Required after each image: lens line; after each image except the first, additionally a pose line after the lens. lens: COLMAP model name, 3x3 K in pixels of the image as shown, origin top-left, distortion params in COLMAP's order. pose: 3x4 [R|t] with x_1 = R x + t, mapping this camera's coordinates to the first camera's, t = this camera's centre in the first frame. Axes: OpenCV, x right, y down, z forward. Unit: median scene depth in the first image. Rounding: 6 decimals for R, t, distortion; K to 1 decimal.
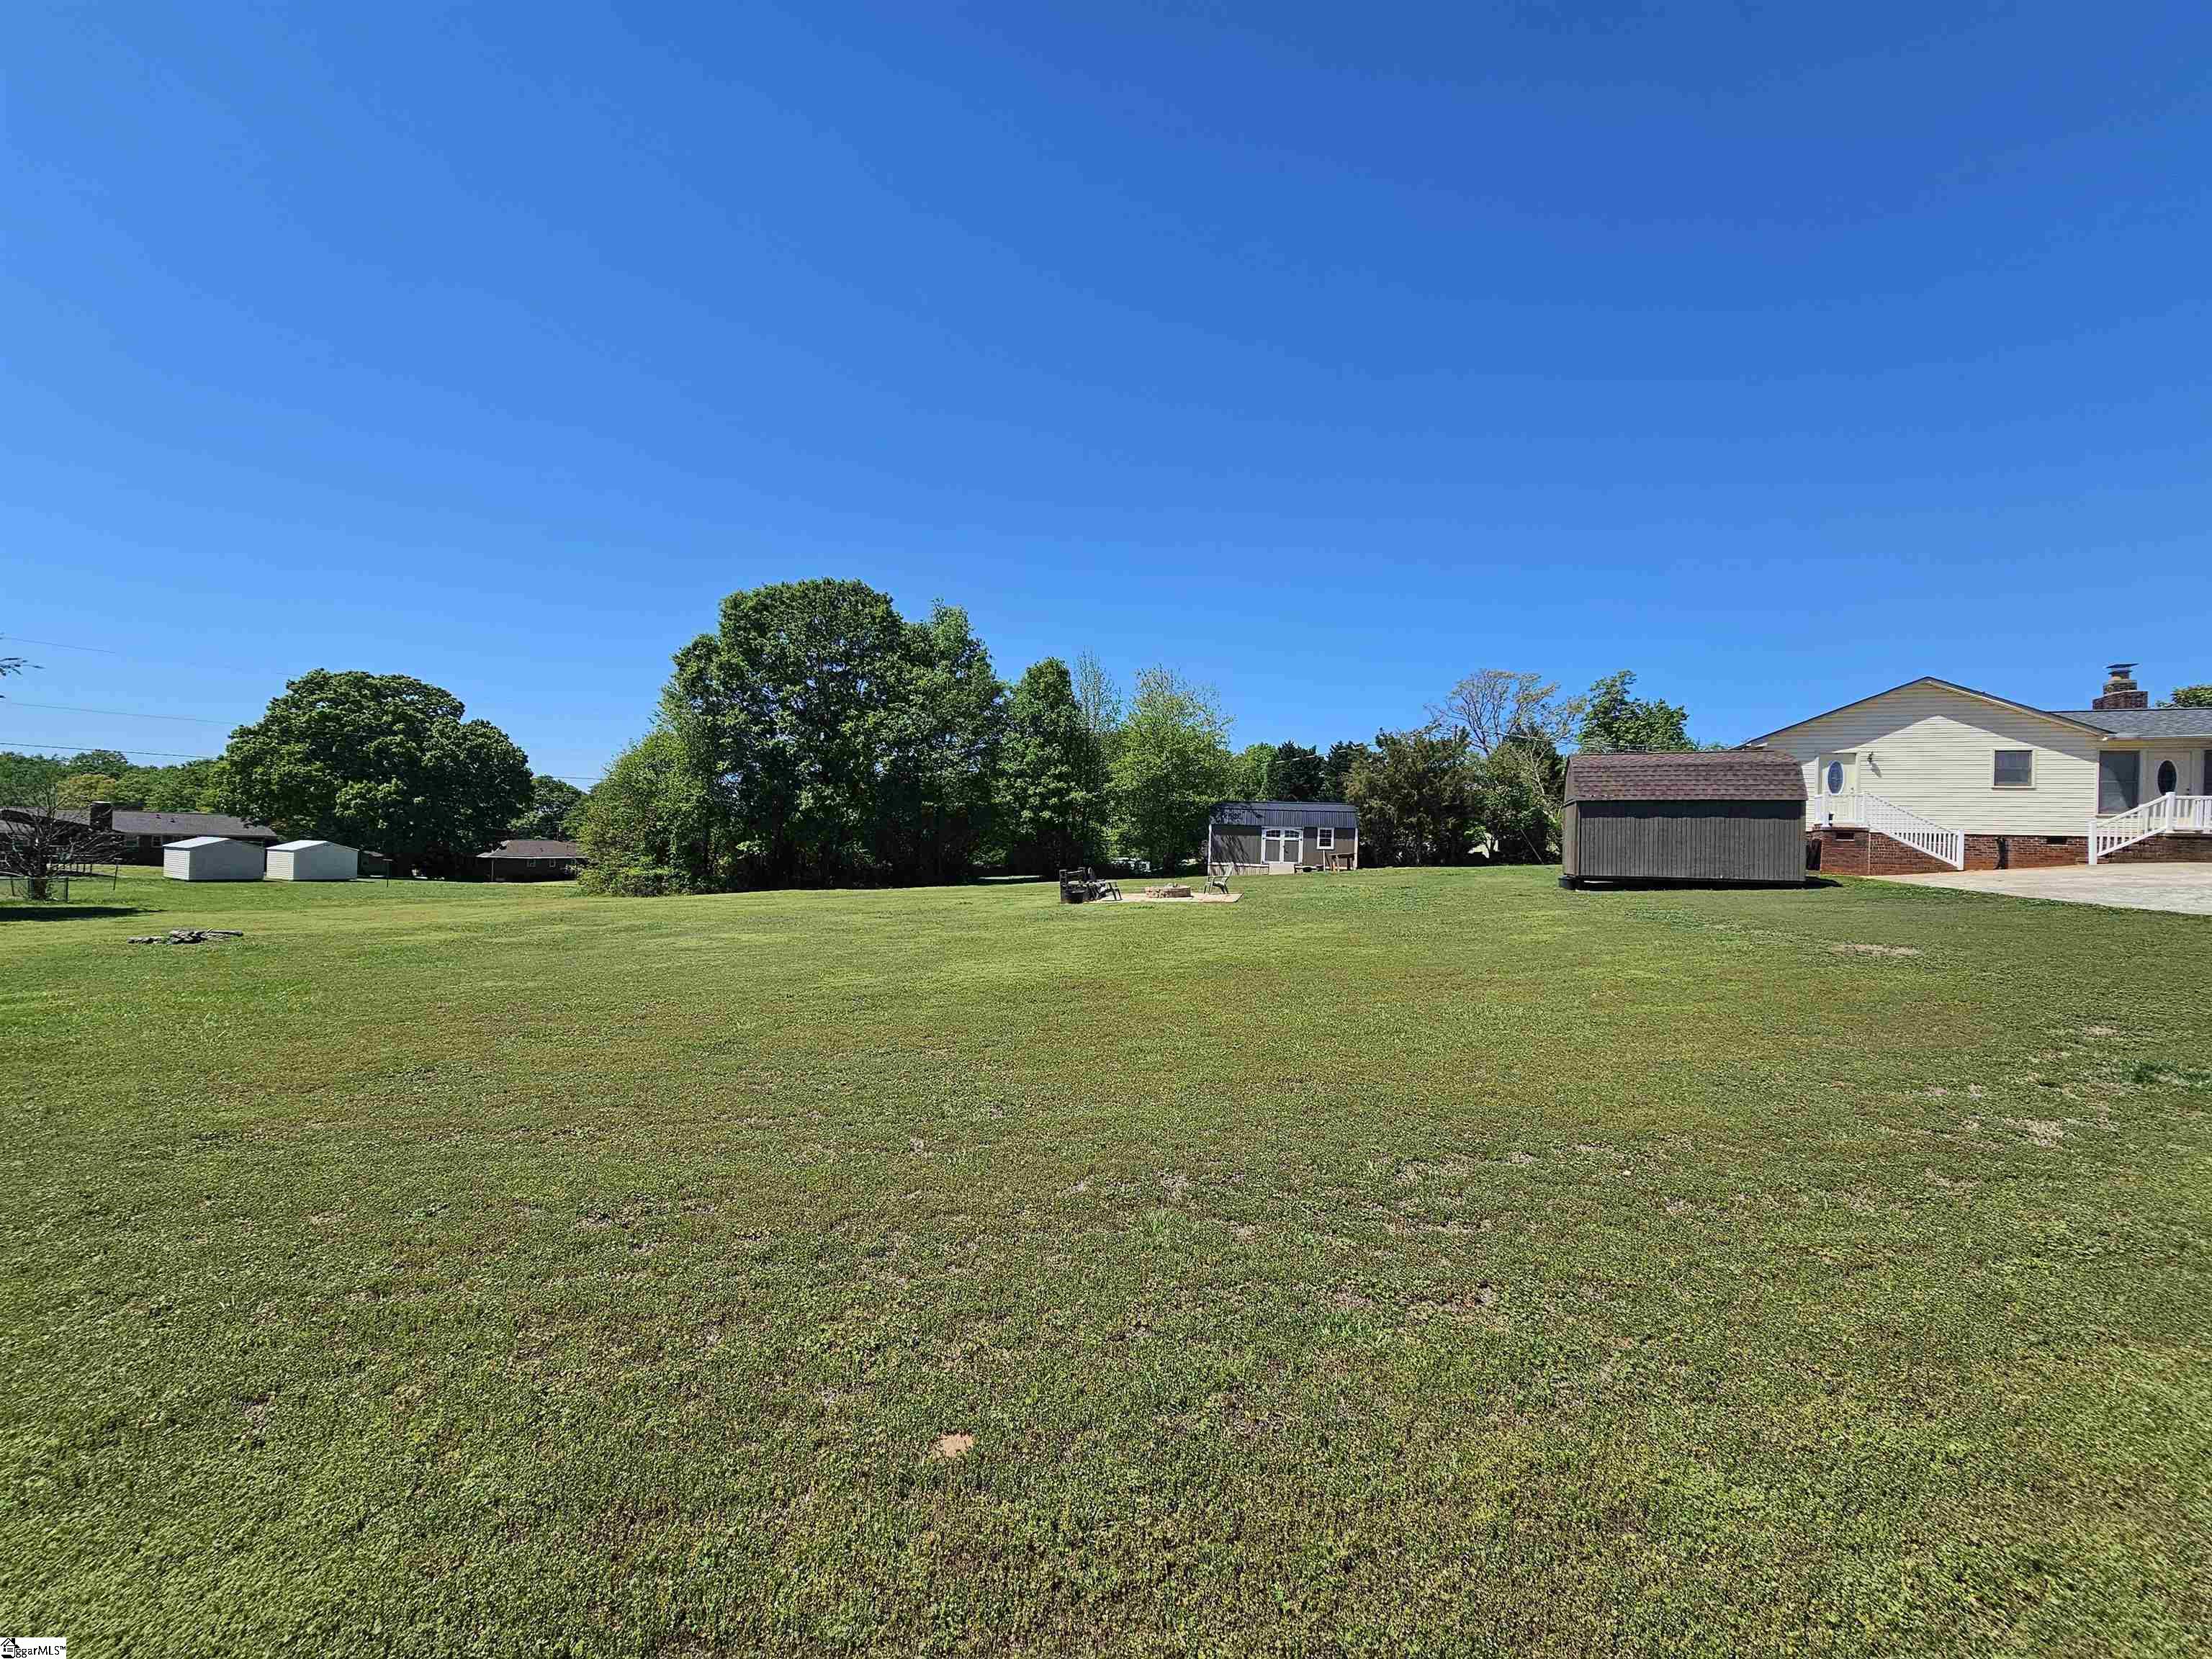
lens RADIAL K [[897.0, 0, 1106.0], [0, 897.0, 829.5], [0, 0, 1]] dist [-0.001029, -0.000379]
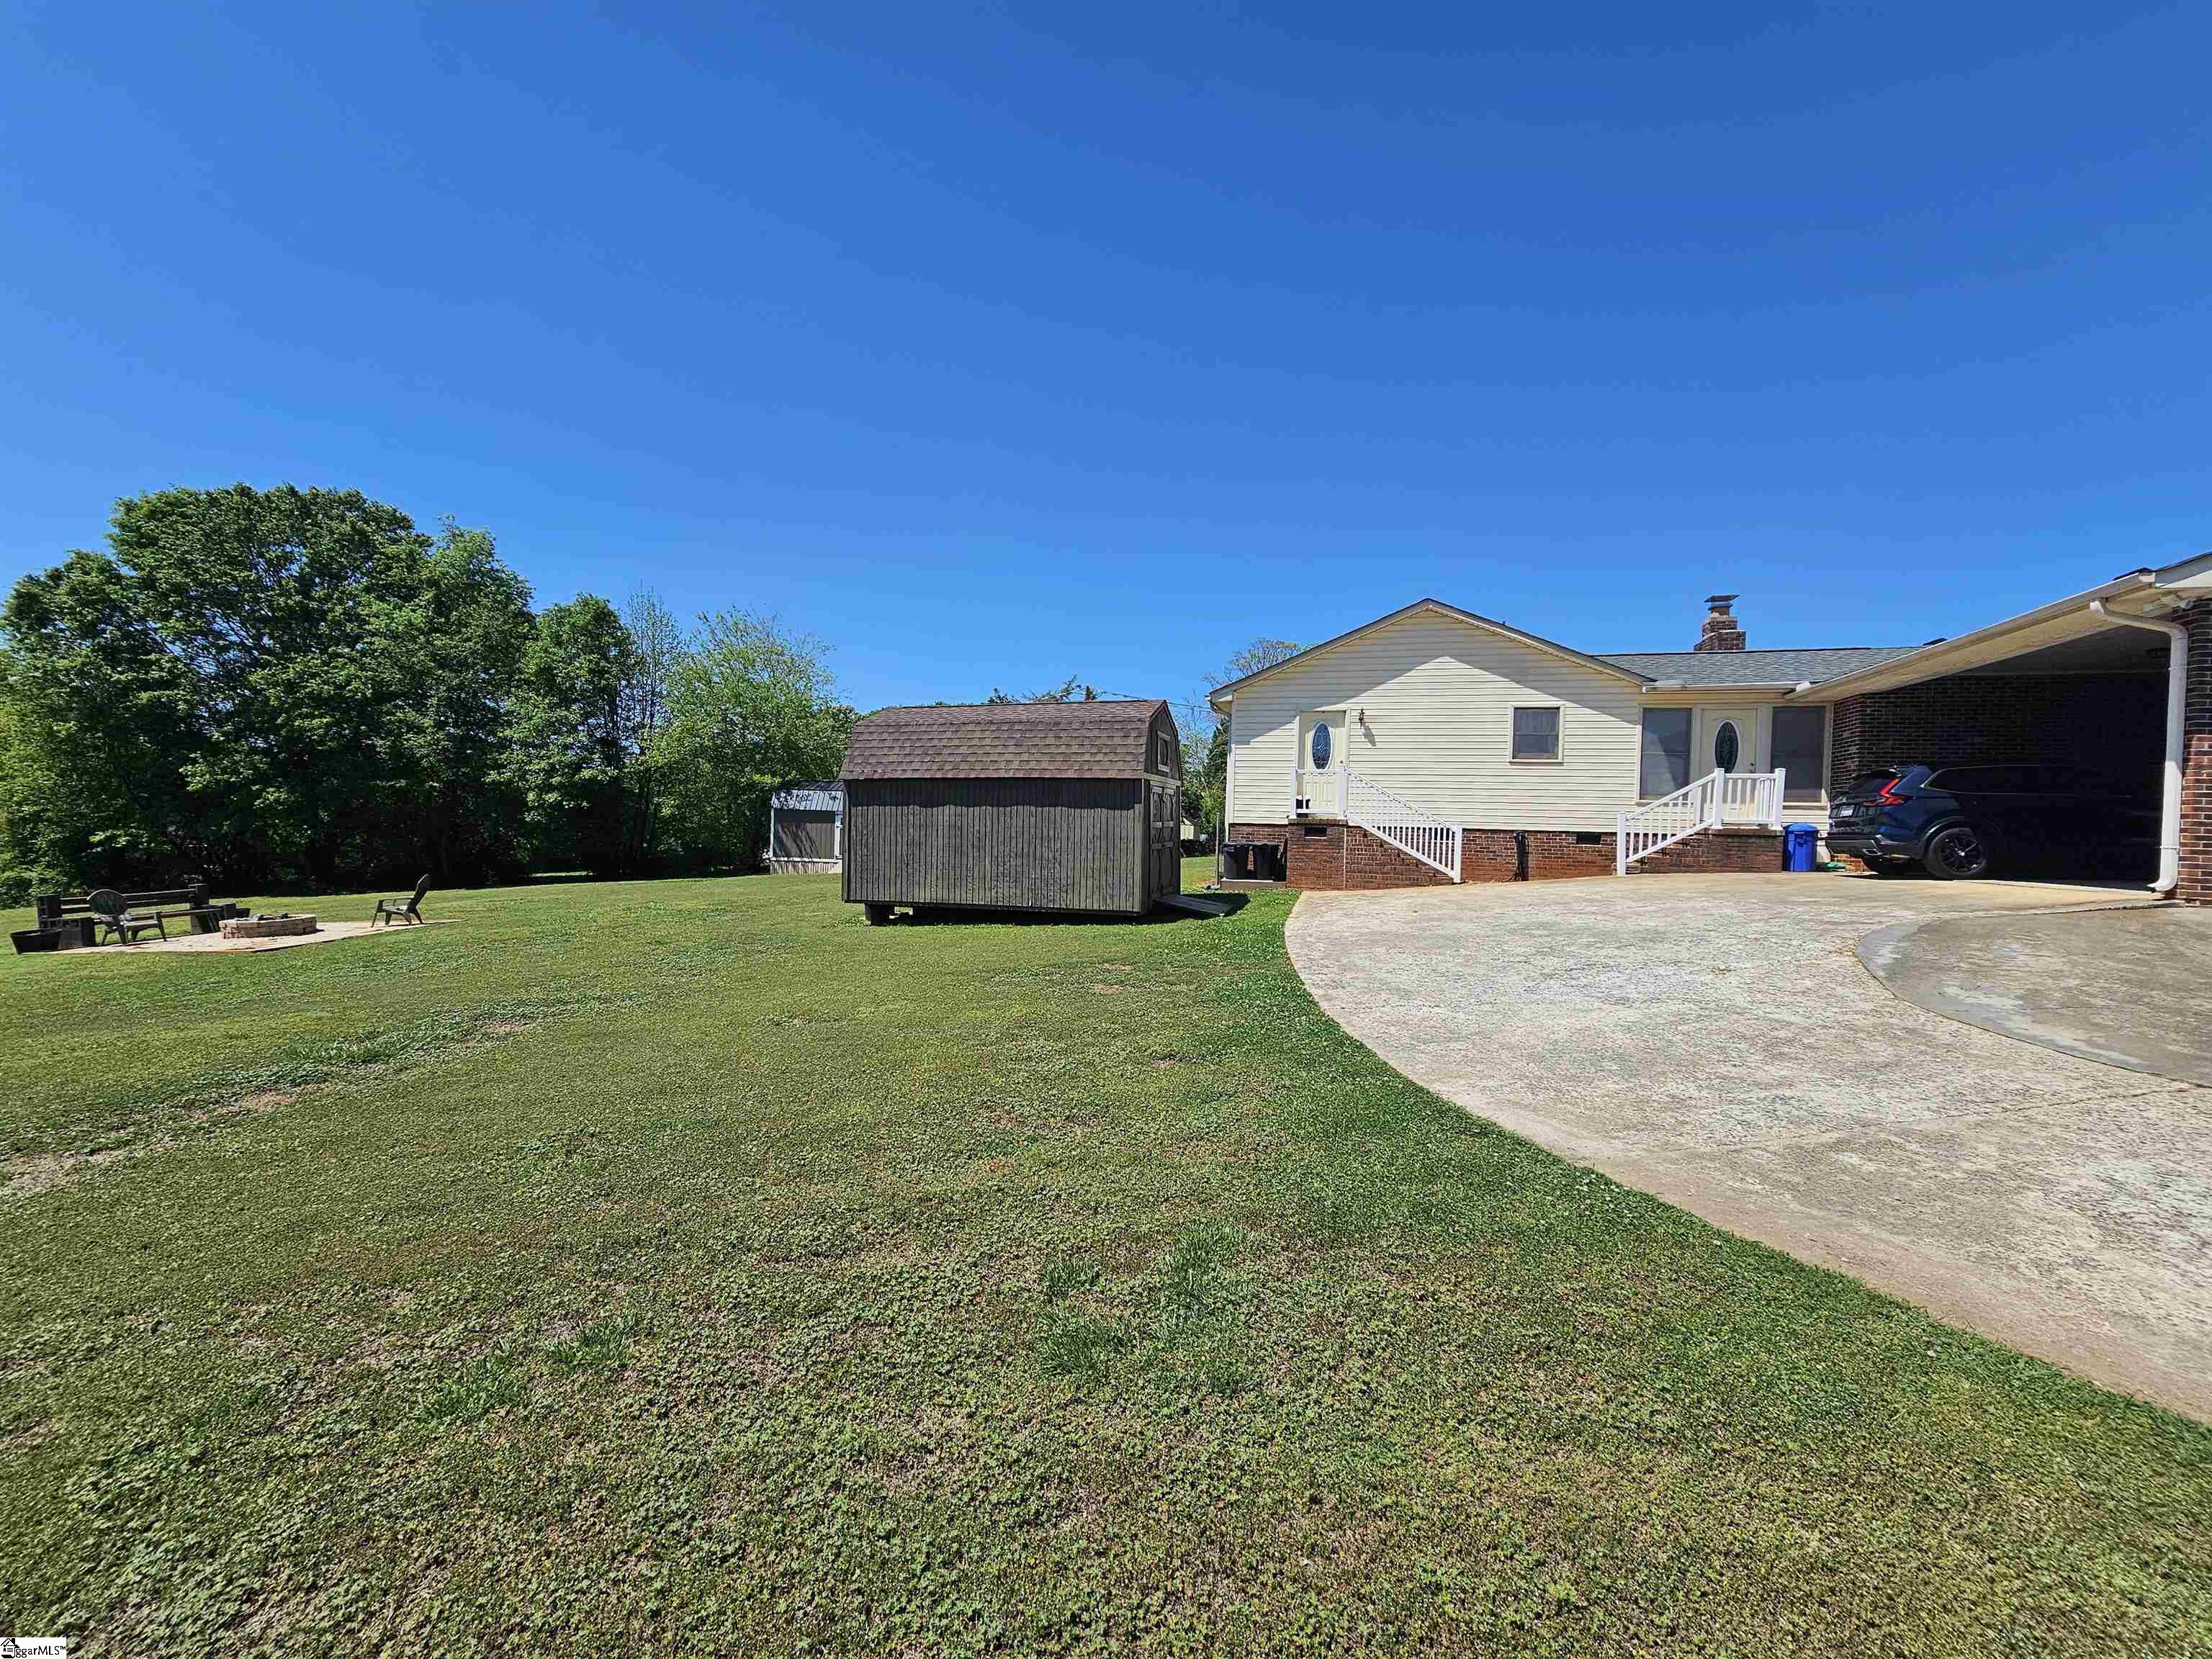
lens RADIAL K [[897.0, 0, 1106.0], [0, 897.0, 829.5], [0, 0, 1]] dist [-0.001029, -0.000379]
pose [[0.993974, -0.003505, 0.109559, 0.610263], [0.001120, 0.999761, 0.021823, -0.009995], [-0.109609, -0.021569, 0.993741, 0.353619]]
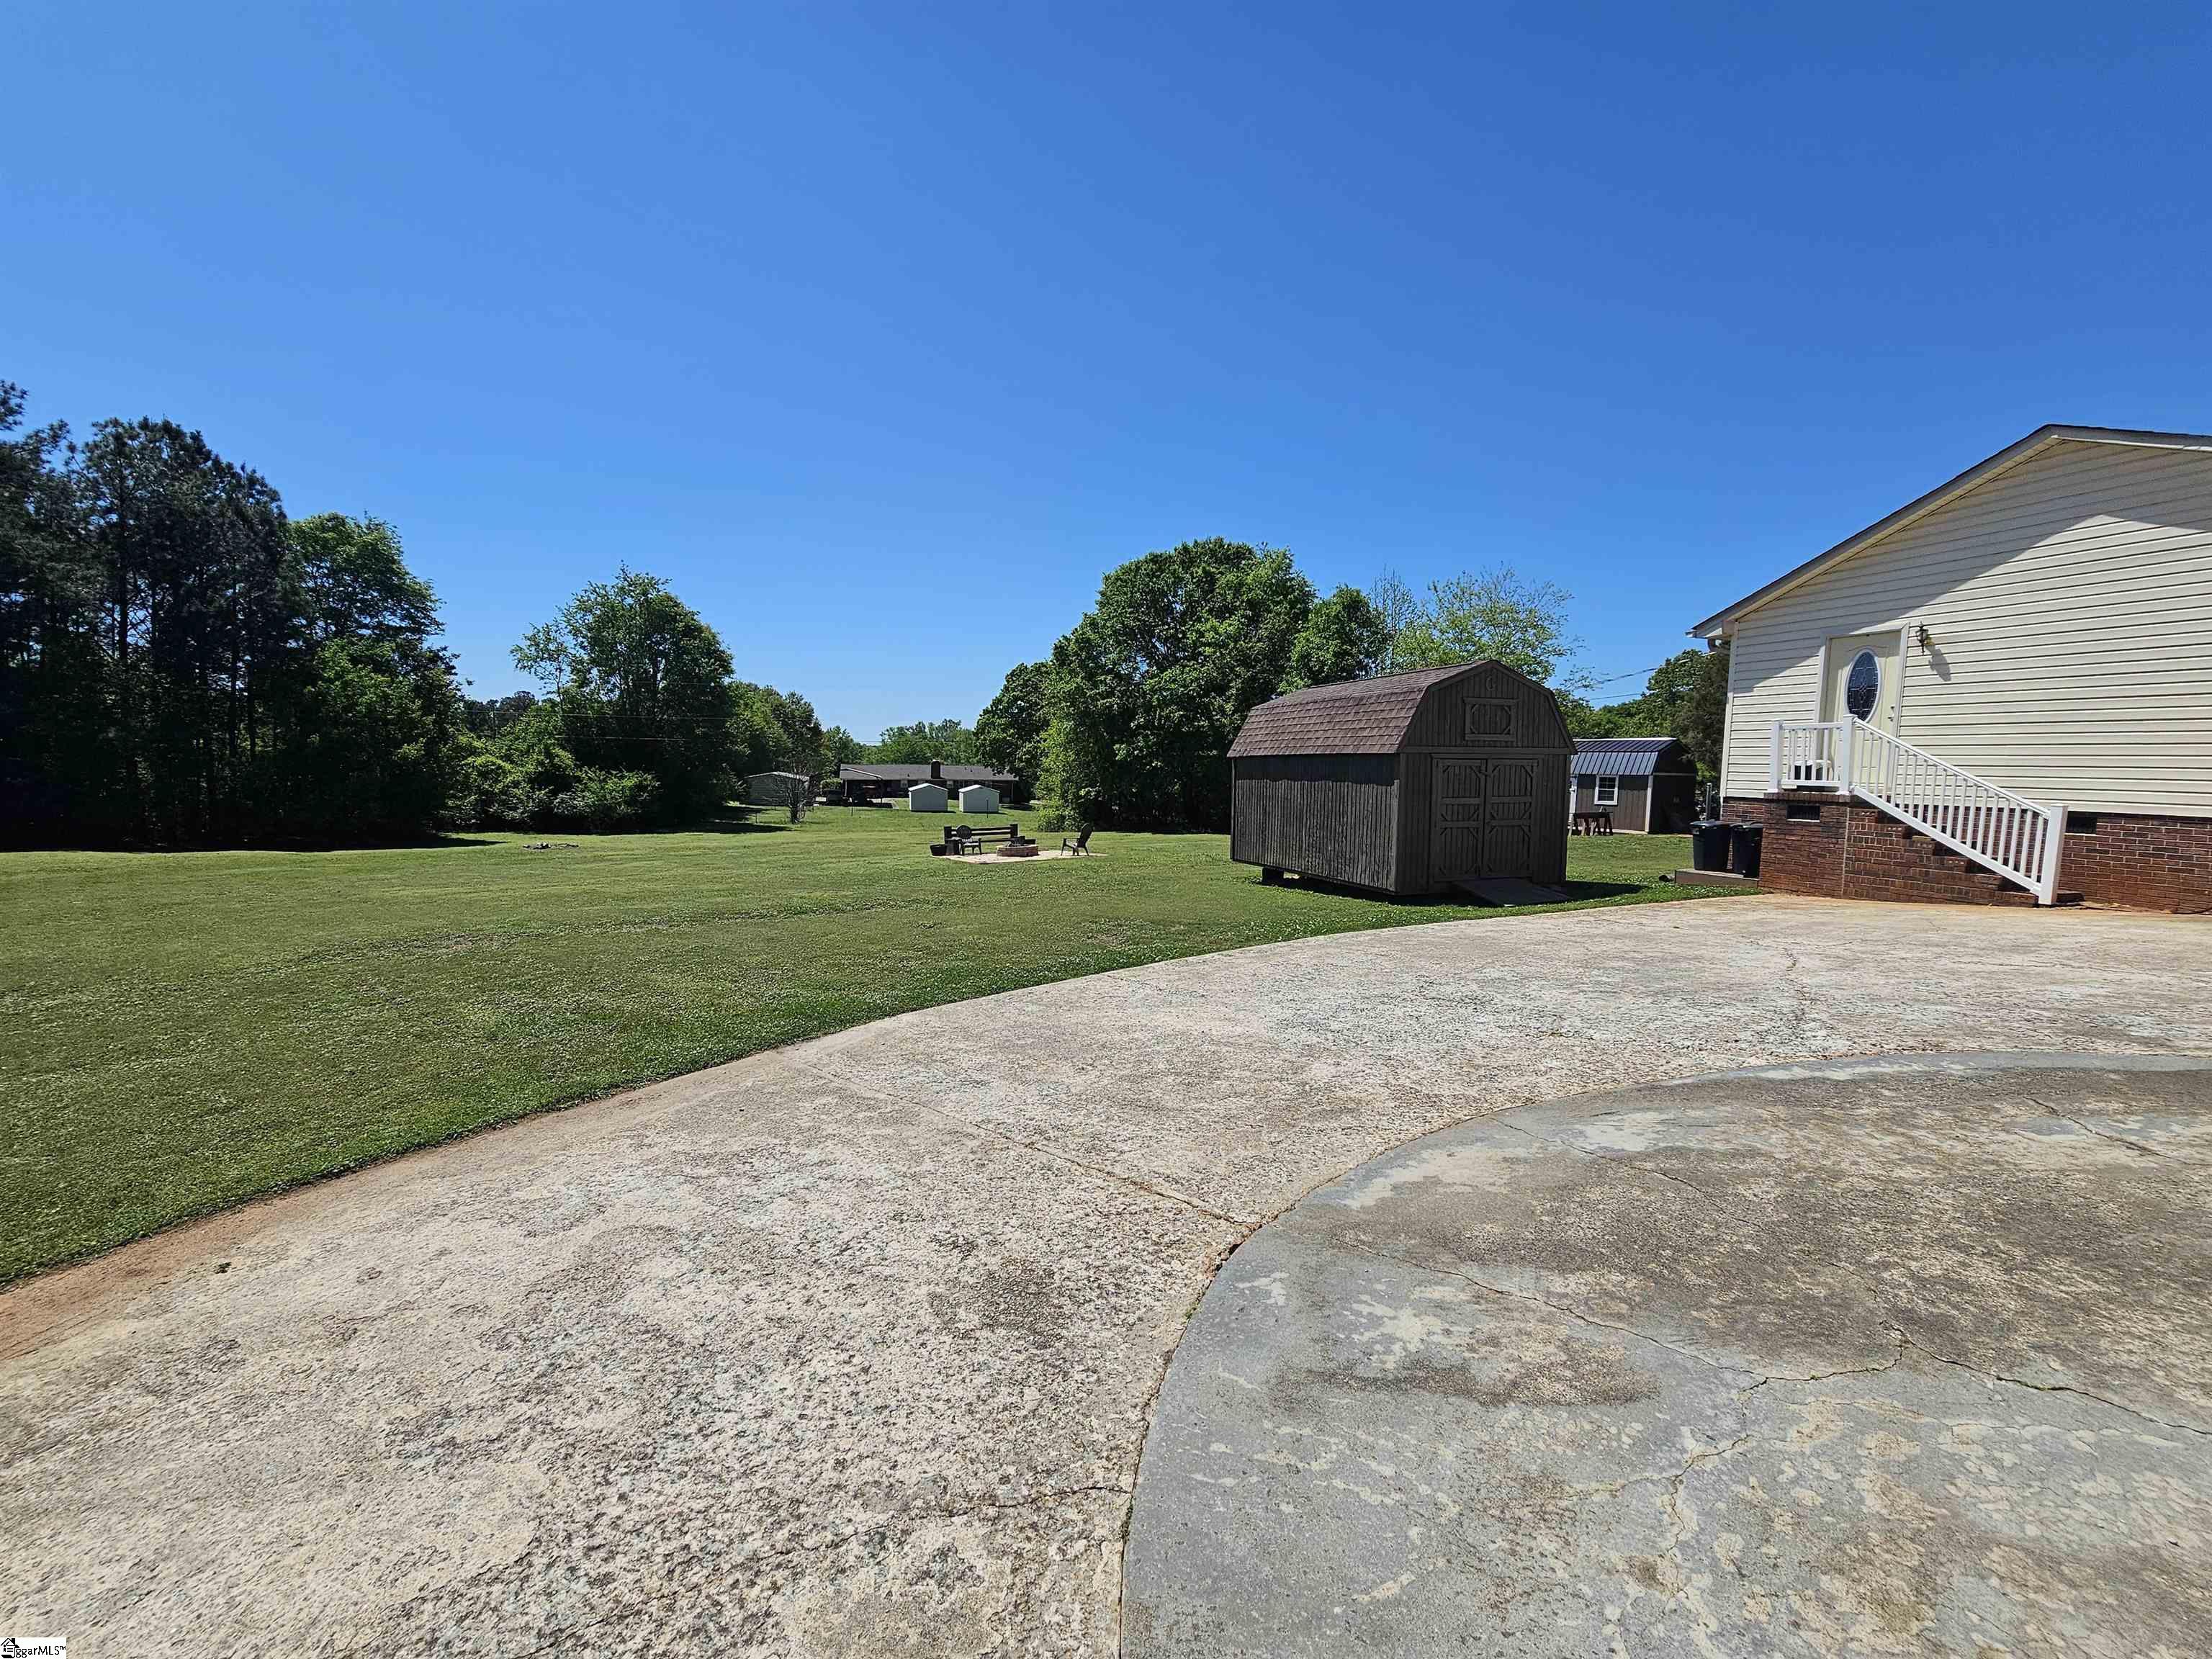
lens RADIAL K [[897.0, 0, 1106.0], [0, 897.0, 829.5], [0, 0, 1]] dist [-0.001029, -0.000379]
pose [[0.675083, 0.038727, -0.736725, 0.953622], [0.013897, 0.997777, 0.065184, -0.020564], [0.737611, -0.054242, 0.673044, 0.412206]]
